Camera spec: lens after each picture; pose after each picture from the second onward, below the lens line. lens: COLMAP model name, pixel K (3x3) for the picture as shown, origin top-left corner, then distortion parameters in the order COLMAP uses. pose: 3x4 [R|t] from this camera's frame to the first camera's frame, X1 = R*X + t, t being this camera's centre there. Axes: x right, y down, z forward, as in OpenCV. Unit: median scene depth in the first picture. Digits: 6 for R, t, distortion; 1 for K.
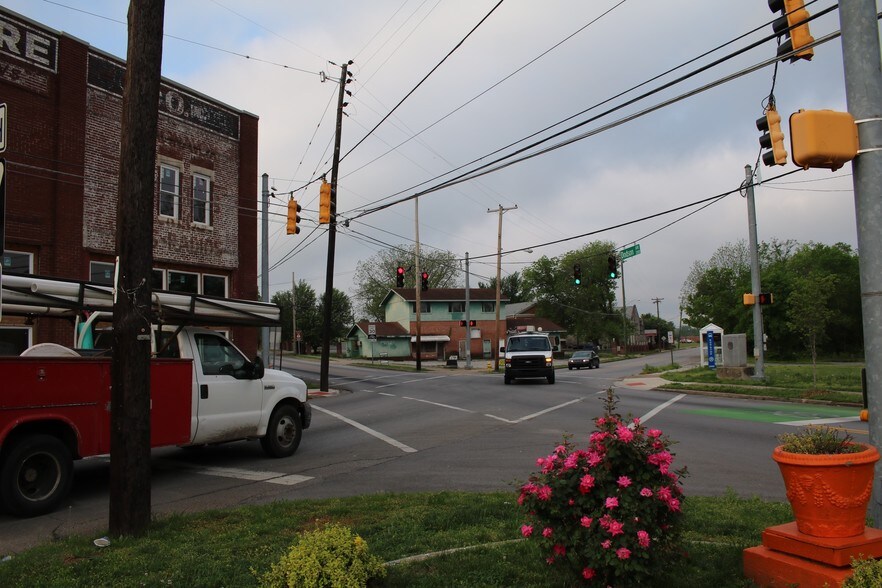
lens RADIAL K [[749.7, 0, 451.2], [0, 749.7, 292.5], [0, 0, 1]] dist [-0.094369, 0.008442]
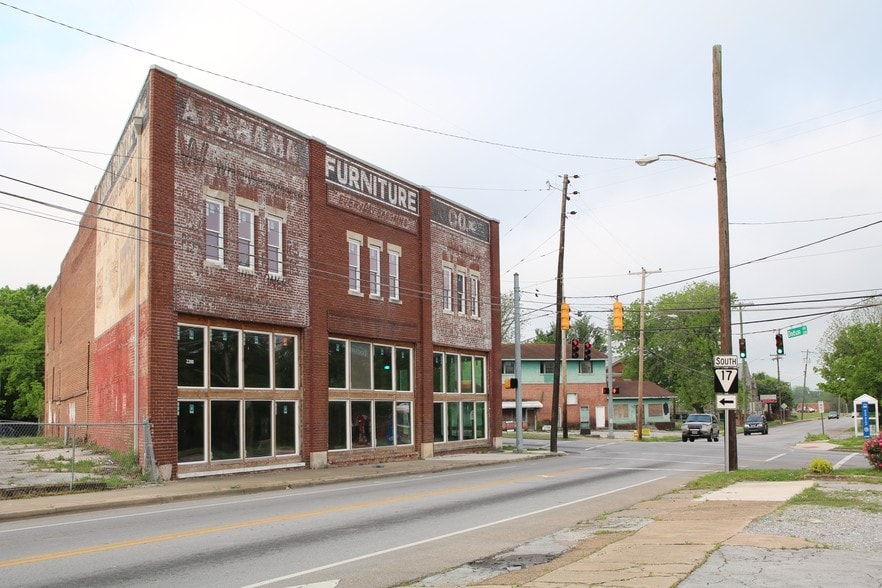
lens RADIAL K [[1136.9, 0, 441.0], [0, 1136.9, 294.0], [0, 0, 1]] dist [-0.070433, 0.025782]
pose [[0.999946, 0.009986, 0.002782, -0.237614], [-0.009889, 0.999408, -0.032937, -0.039230], [-0.003109, 0.032908, 0.999454, -0.546360]]
